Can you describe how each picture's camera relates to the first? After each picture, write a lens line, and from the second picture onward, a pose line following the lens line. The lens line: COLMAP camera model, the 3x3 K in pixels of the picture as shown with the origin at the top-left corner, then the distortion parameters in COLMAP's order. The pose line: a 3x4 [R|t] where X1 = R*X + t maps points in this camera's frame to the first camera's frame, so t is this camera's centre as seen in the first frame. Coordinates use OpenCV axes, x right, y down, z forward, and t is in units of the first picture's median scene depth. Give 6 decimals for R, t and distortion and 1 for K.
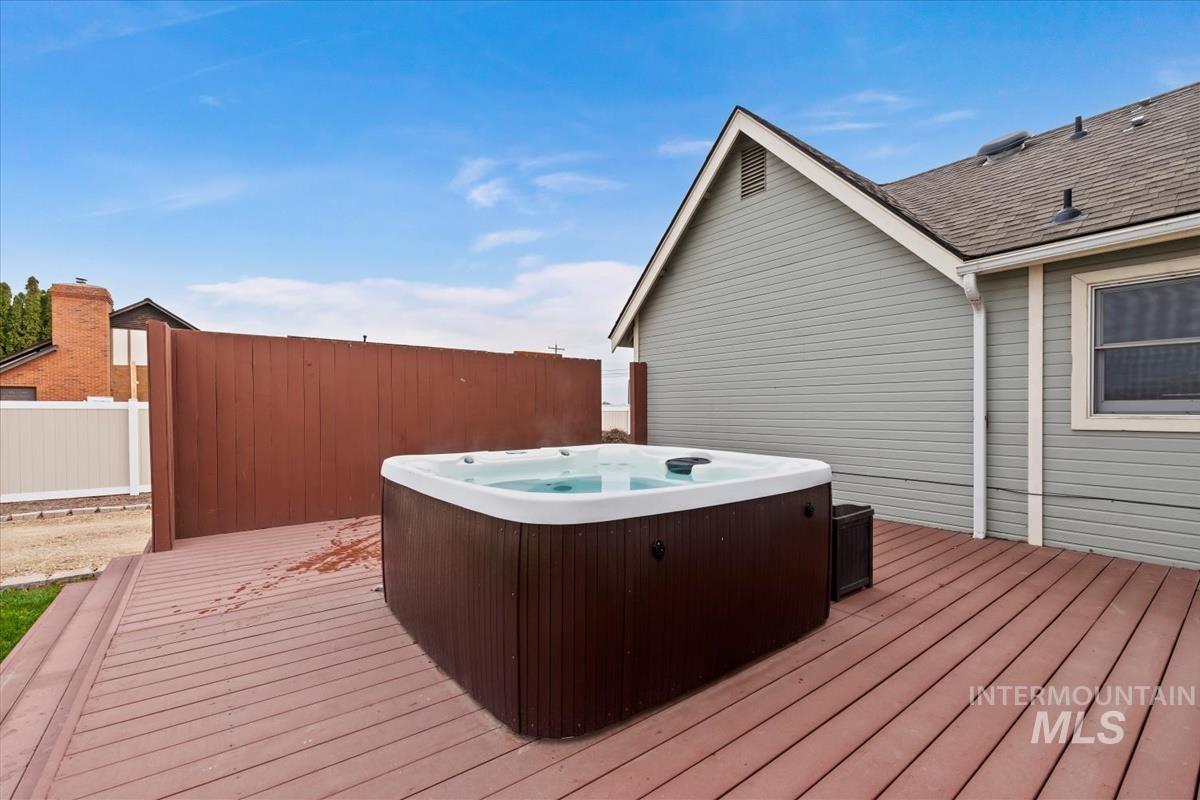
lens RADIAL K [[515.2, 0, 604.8], [0, 515.2, 416.2], [0, 0, 1]] dist [0.000418, 0.000024]
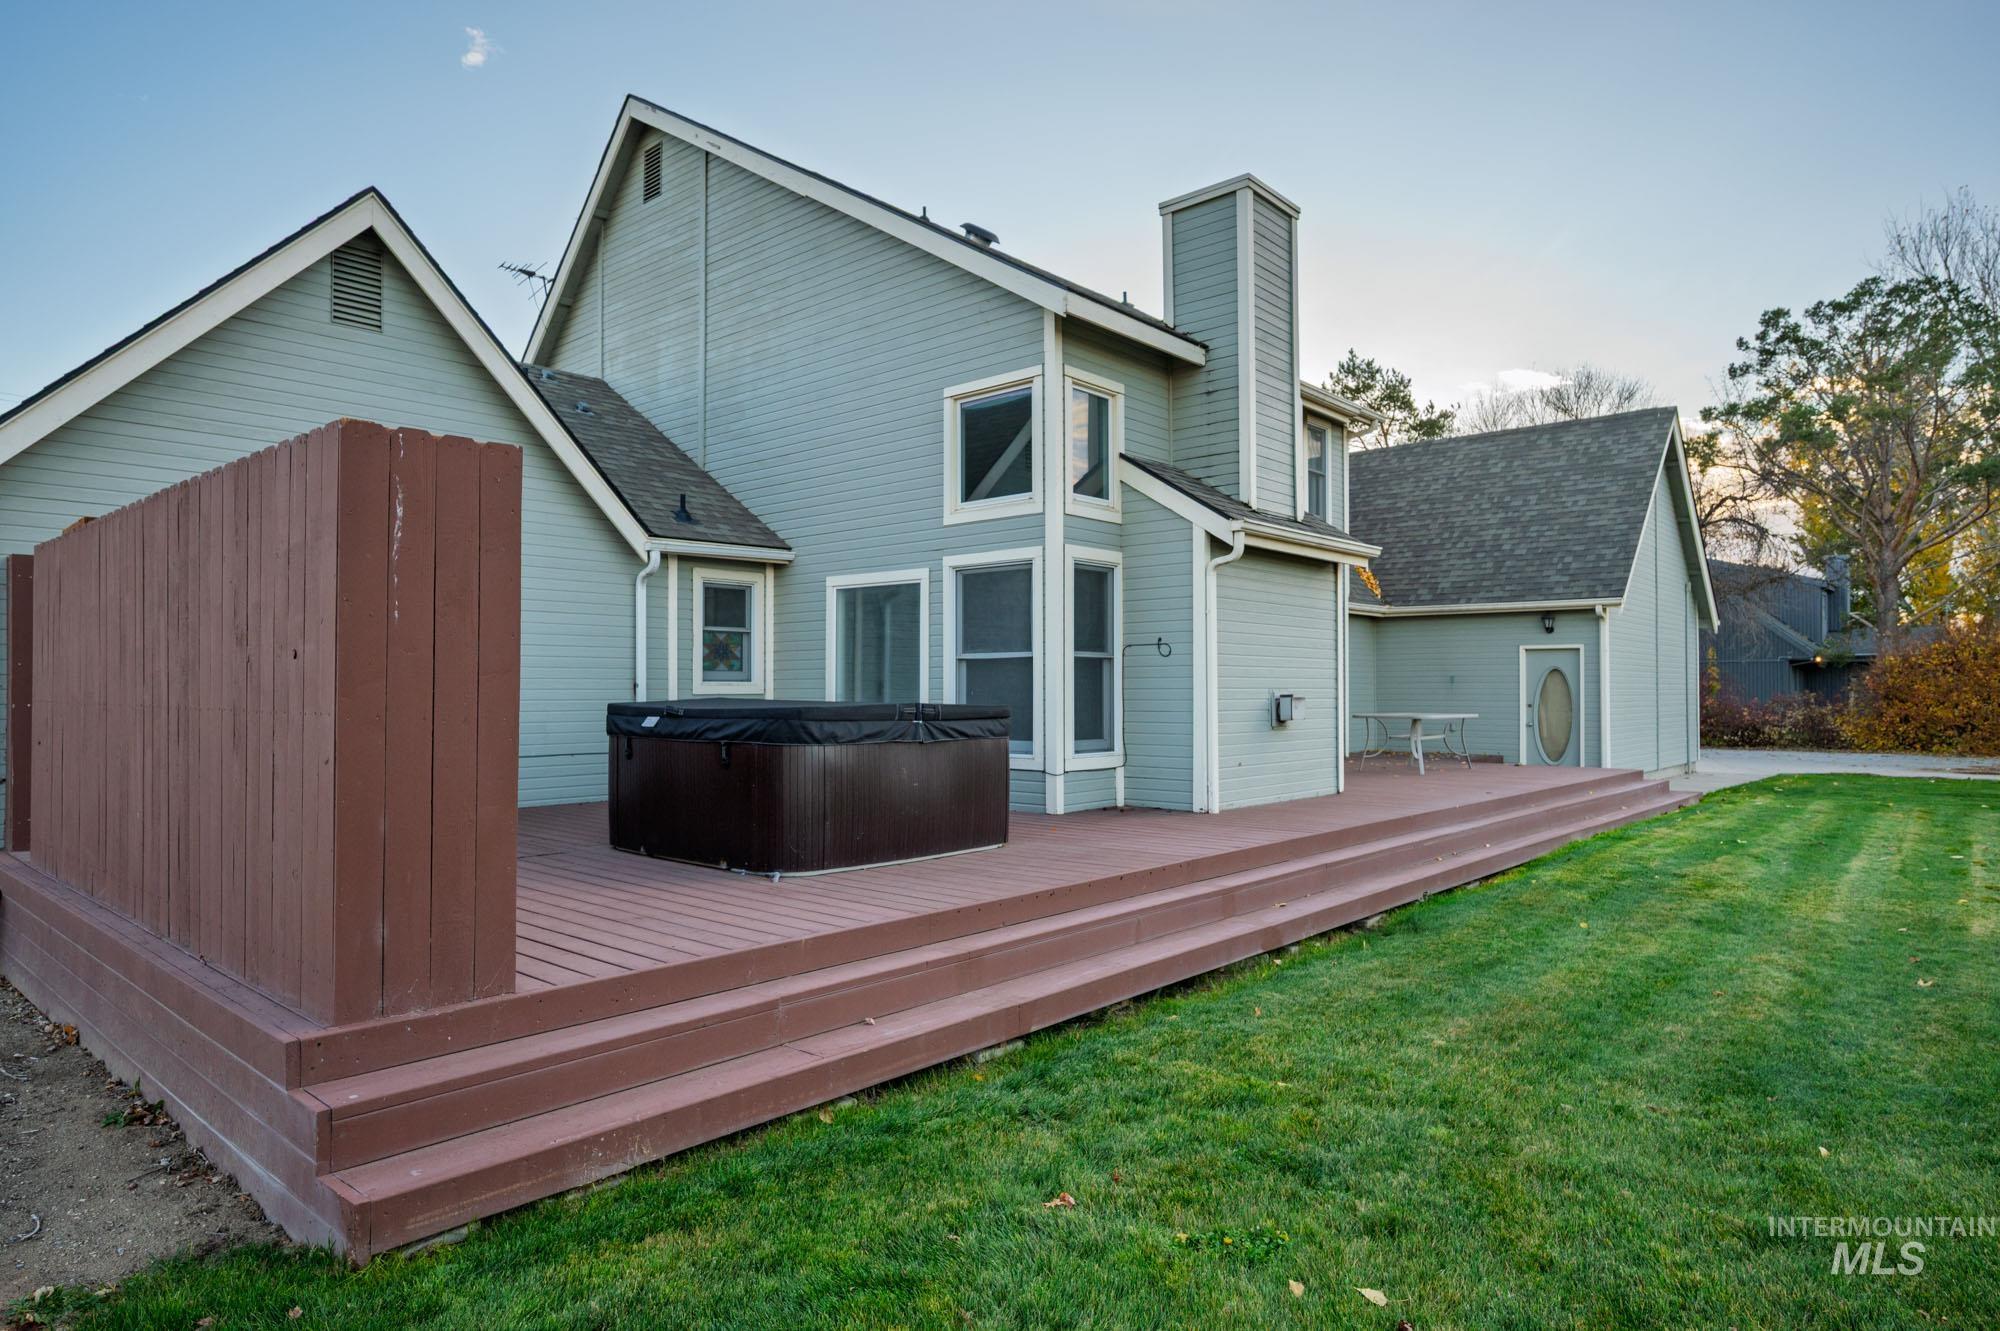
lens RADIAL K [[1149.9, 0, 1000.0], [0, 1149.9, 665.5], [0, 0, 1]] dist [0.000066, -0.000045]
pose [[-0.195252, 0.028915, 0.980327, -1.688801], [0.017201, 0.999513, -0.026055, 0.036315], [-0.980602, 0.011775, -0.195654, 0.732774]]
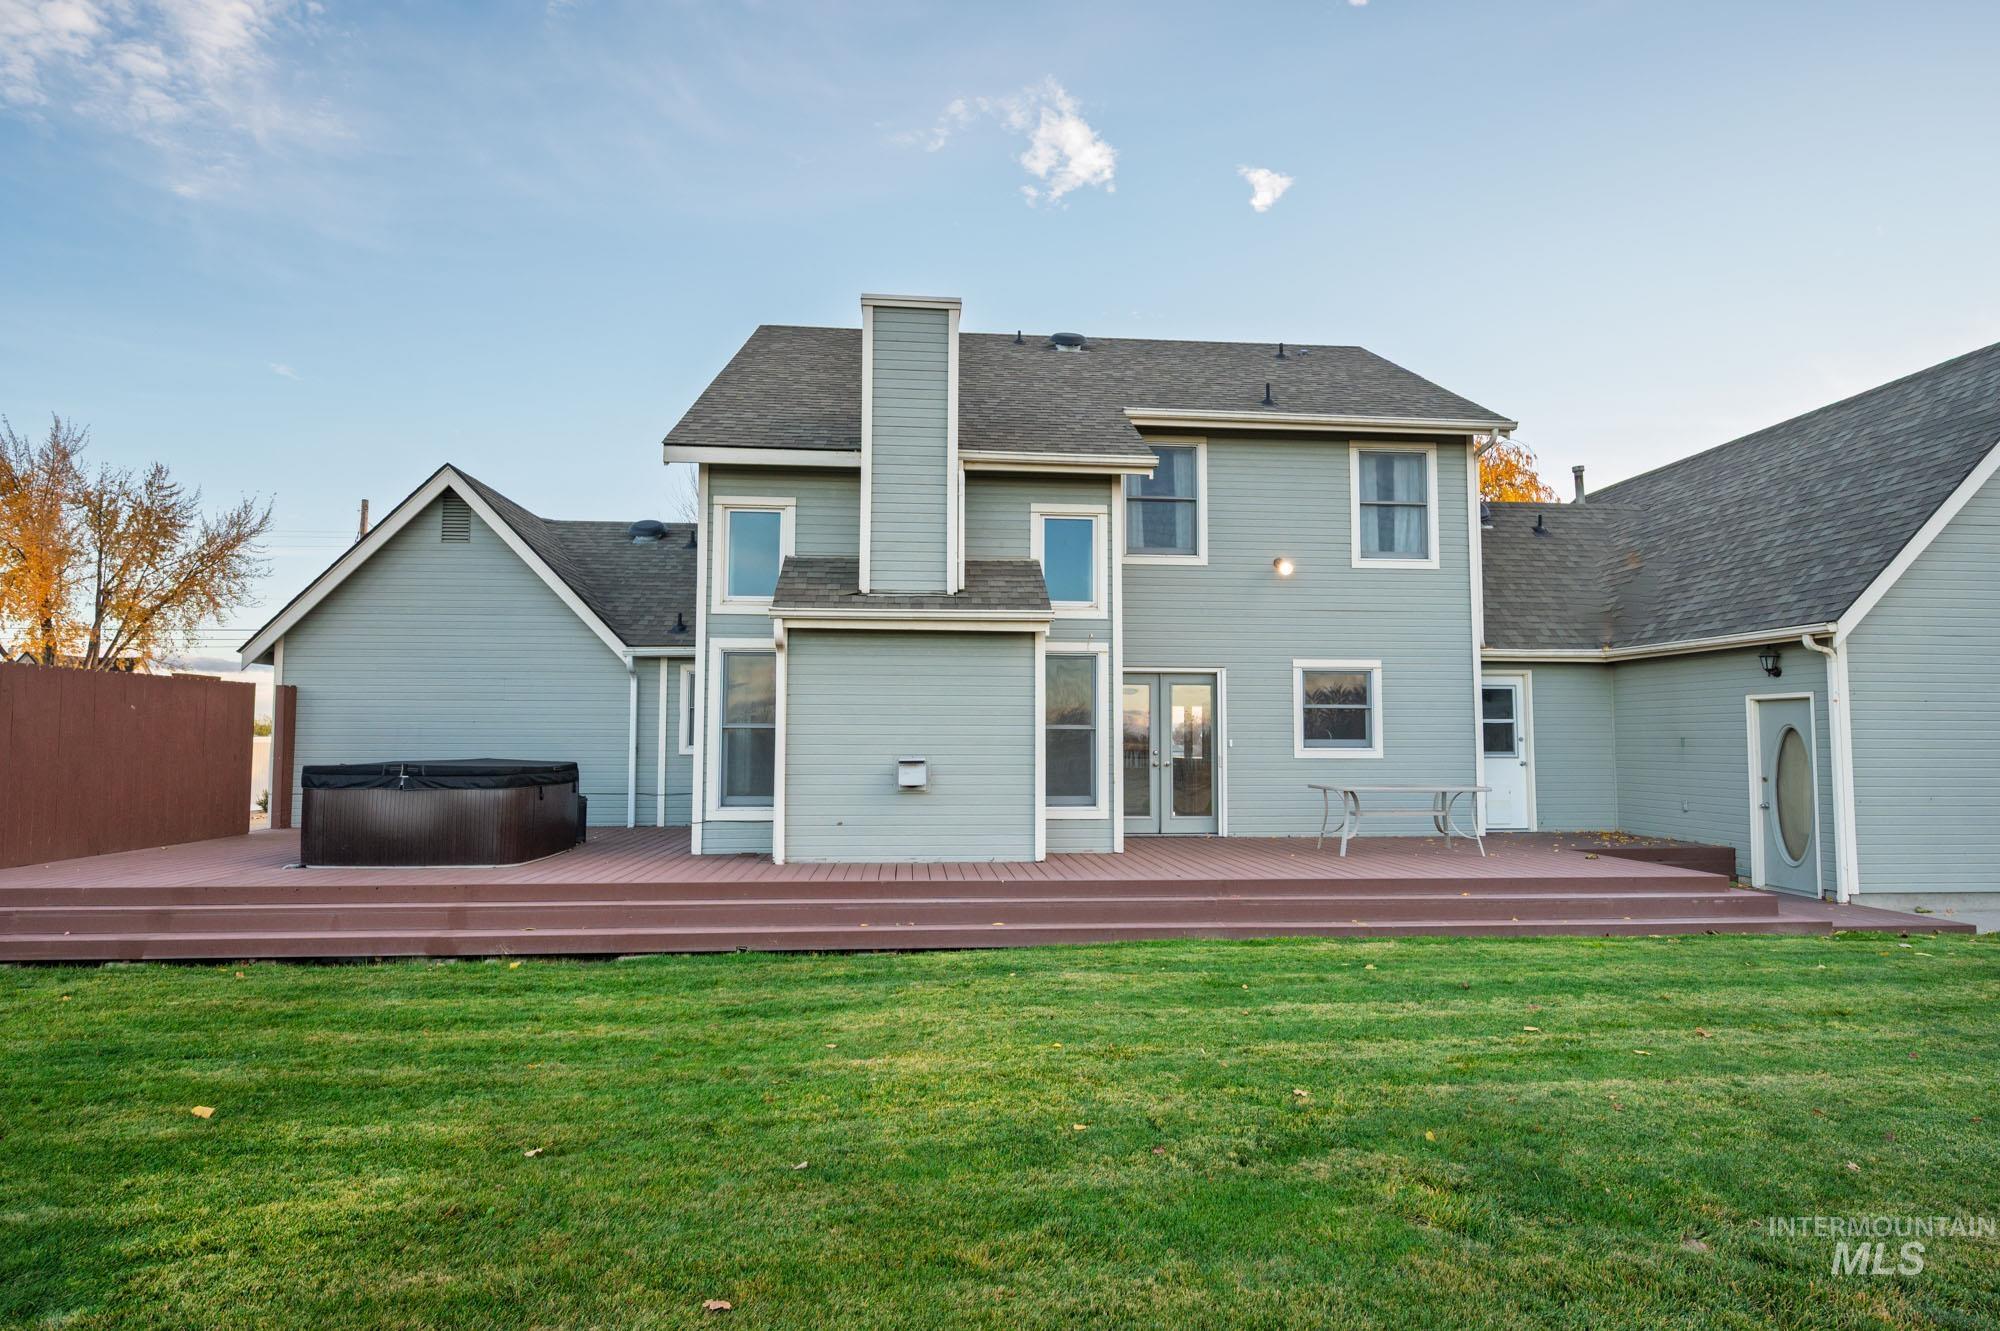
lens RADIAL K [[1102.1, 0, 1000.0], [0, 1102.1, 665.5], [0, 0, 1]] dist [-0.002567, -0.000117]
pose [[0.535160, 0.069389, 0.841896, -1.433226], [0.006443, 0.996256, -0.086208, 0.045502], [-0.844726, 0.051560, 0.532710, -1.645073]]
